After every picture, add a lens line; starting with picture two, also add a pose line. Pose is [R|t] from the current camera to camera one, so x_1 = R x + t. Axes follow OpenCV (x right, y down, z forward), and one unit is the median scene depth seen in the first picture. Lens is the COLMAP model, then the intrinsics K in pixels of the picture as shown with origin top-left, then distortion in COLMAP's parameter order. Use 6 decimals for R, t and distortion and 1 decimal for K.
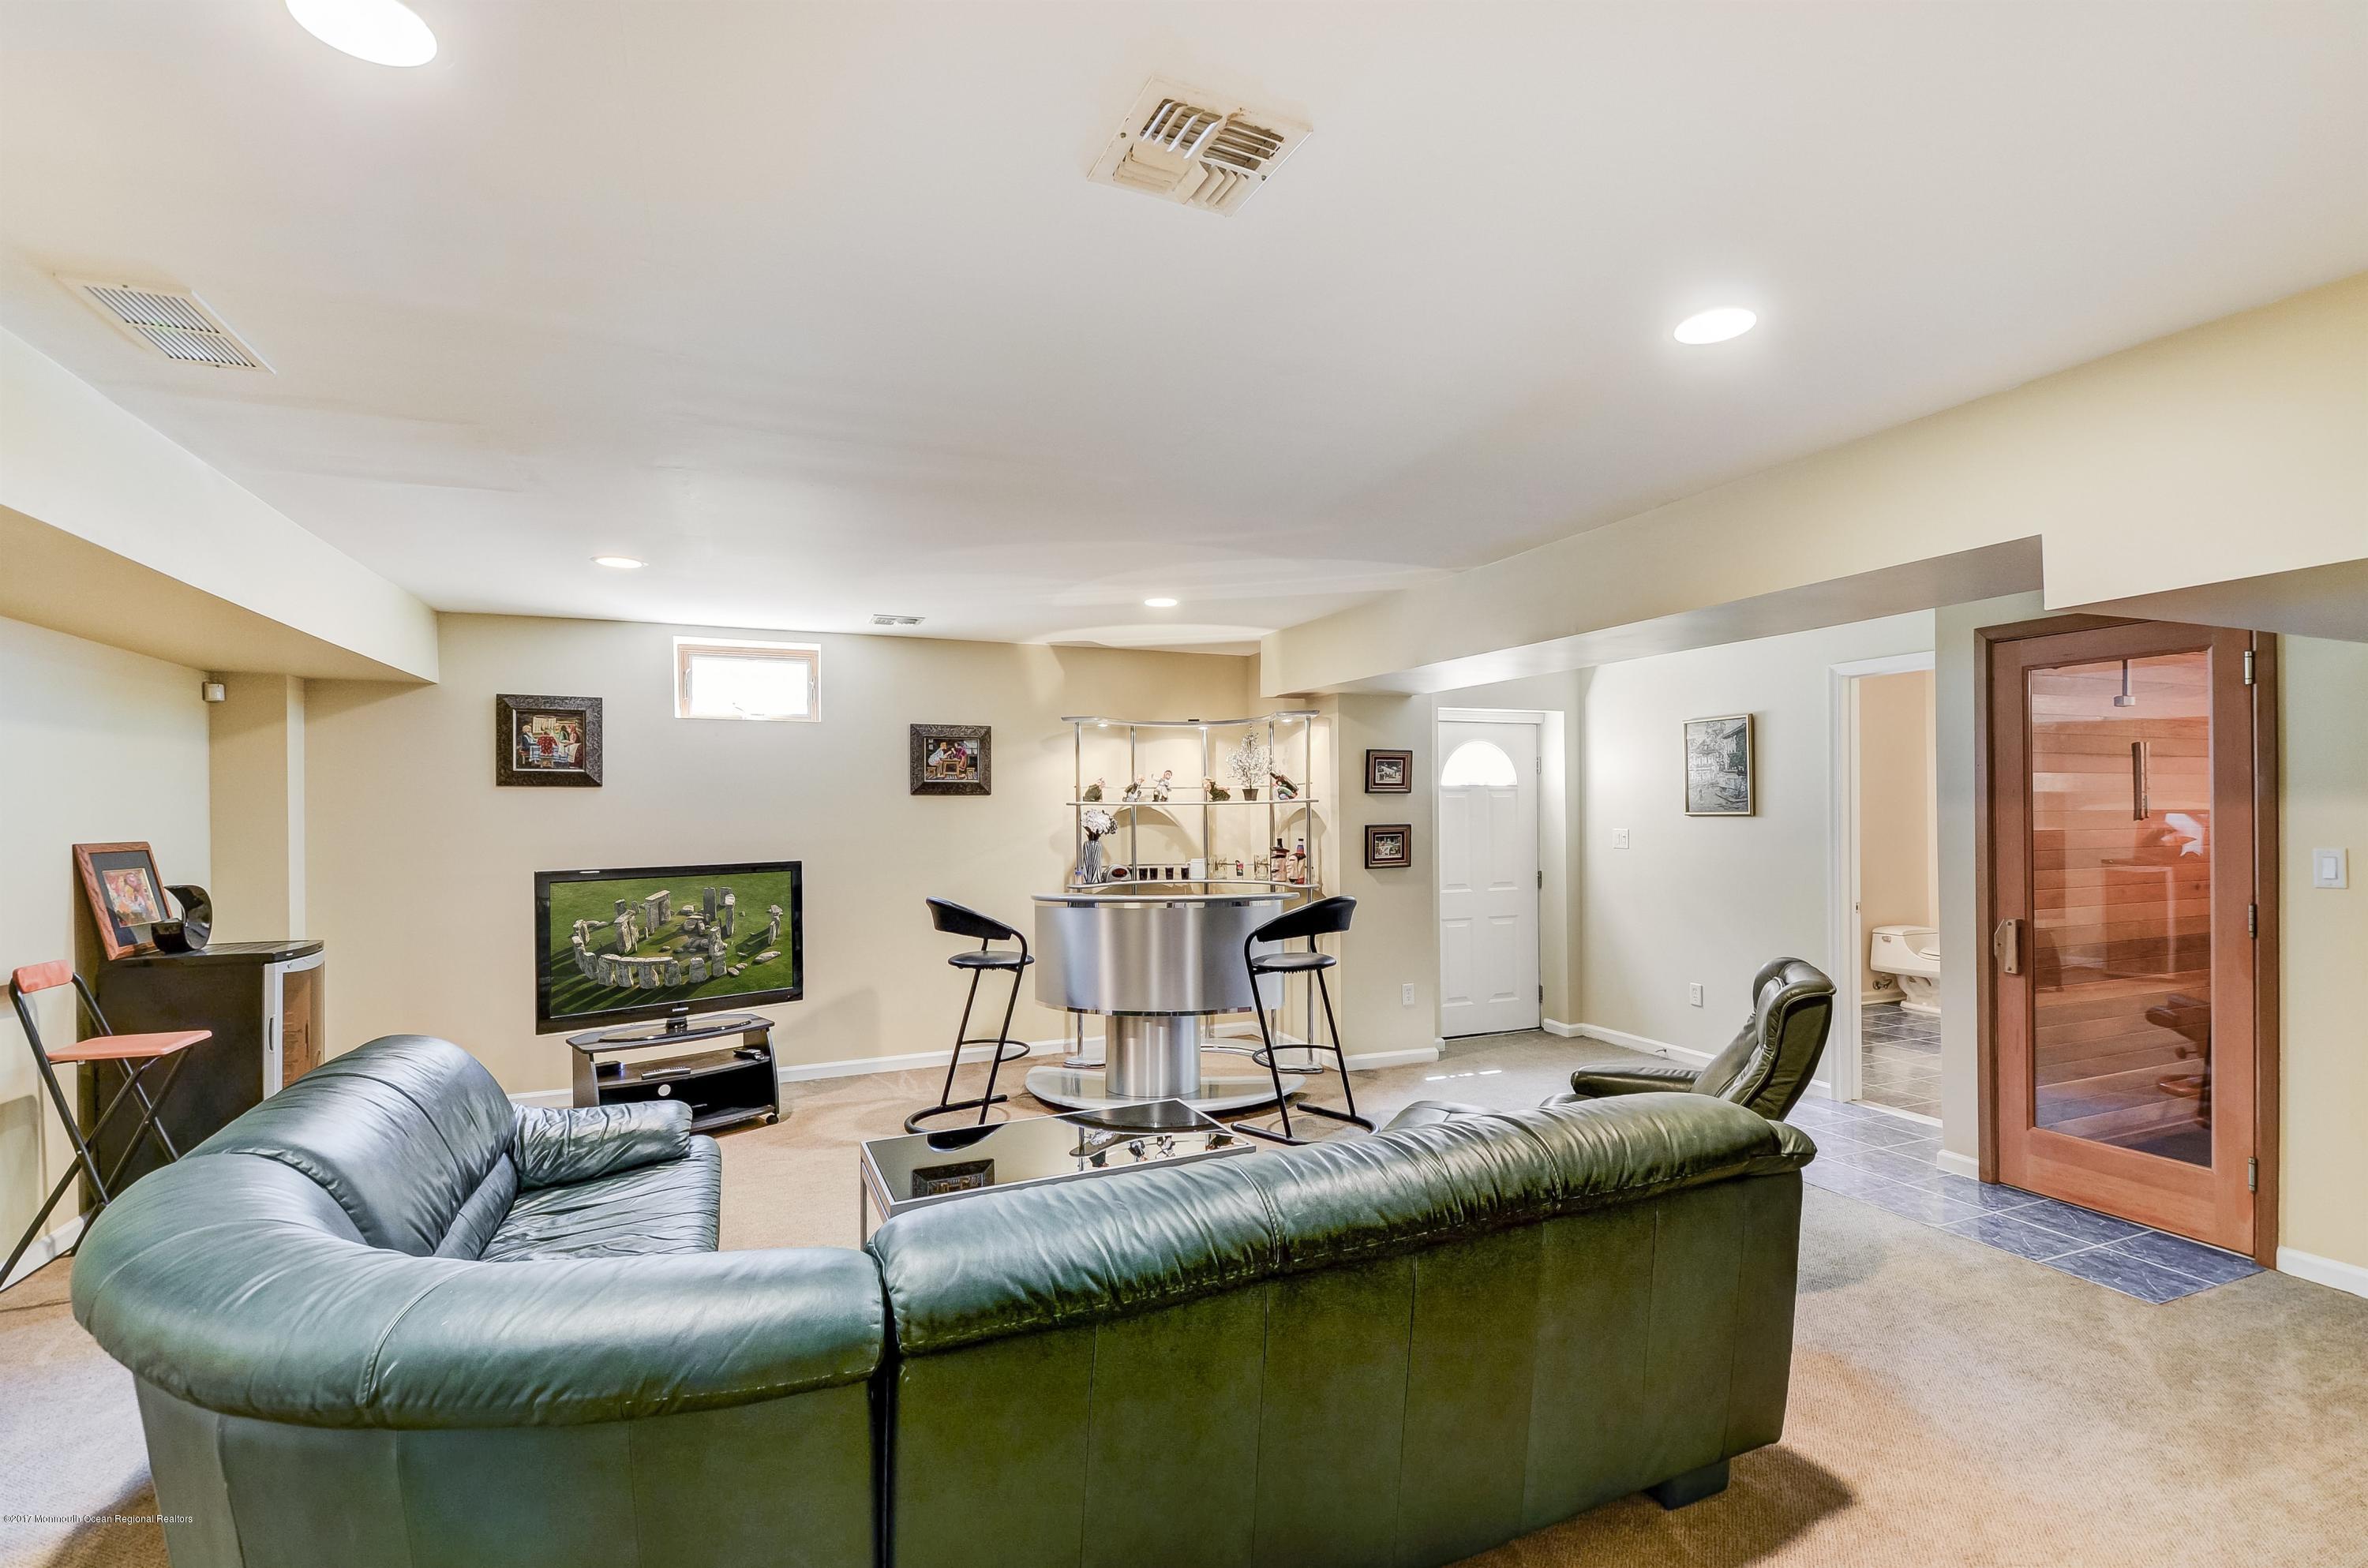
lens RADIAL K [[1084.4, 0, 1185.2], [0, 1084.4, 796.7], [0, 0, 1]] dist [-0.004607, -0.001147]
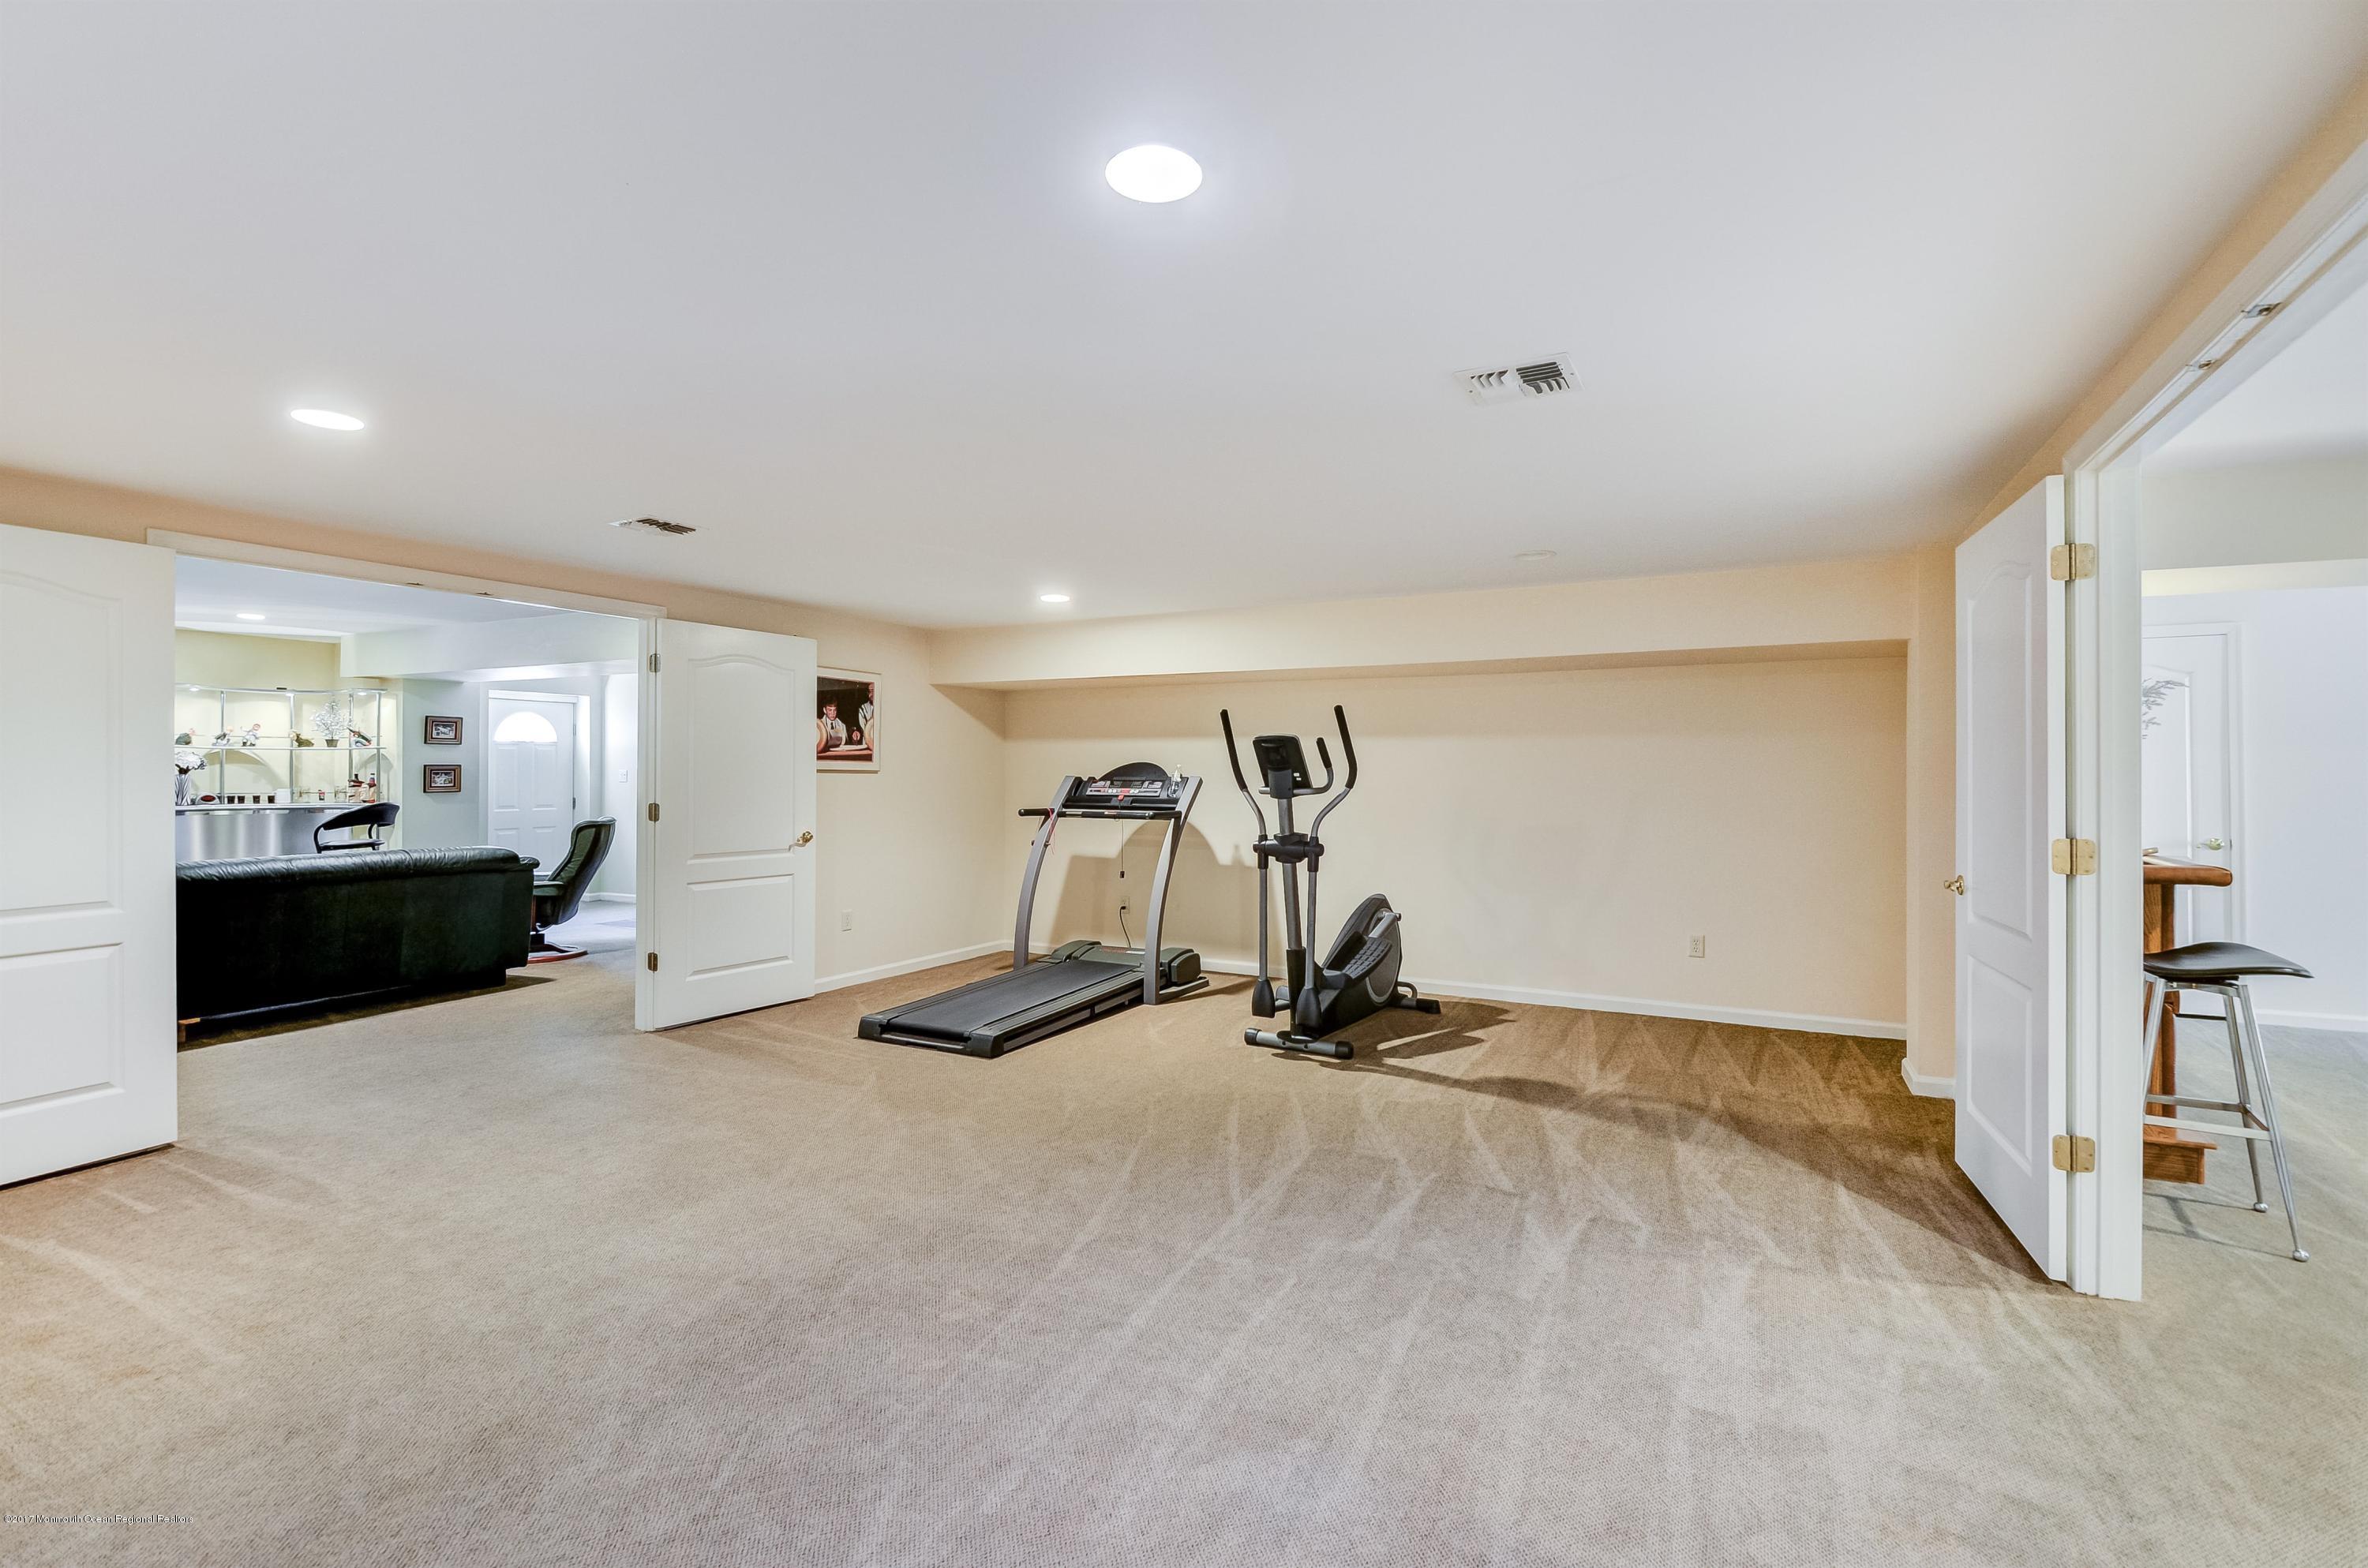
lens RADIAL K [[1084.4, 0, 1210.3], [0, 1084.4, 756.0], [0, 0, 1]] dist [-0.004607, -0.001147]
pose [[0.762571, 0.018655, 0.646635, 0.022300], [-0.015498, 0.999824, -0.010567, 0.012080], [-0.646719, -0.001964, 0.762726, -0.856261]]
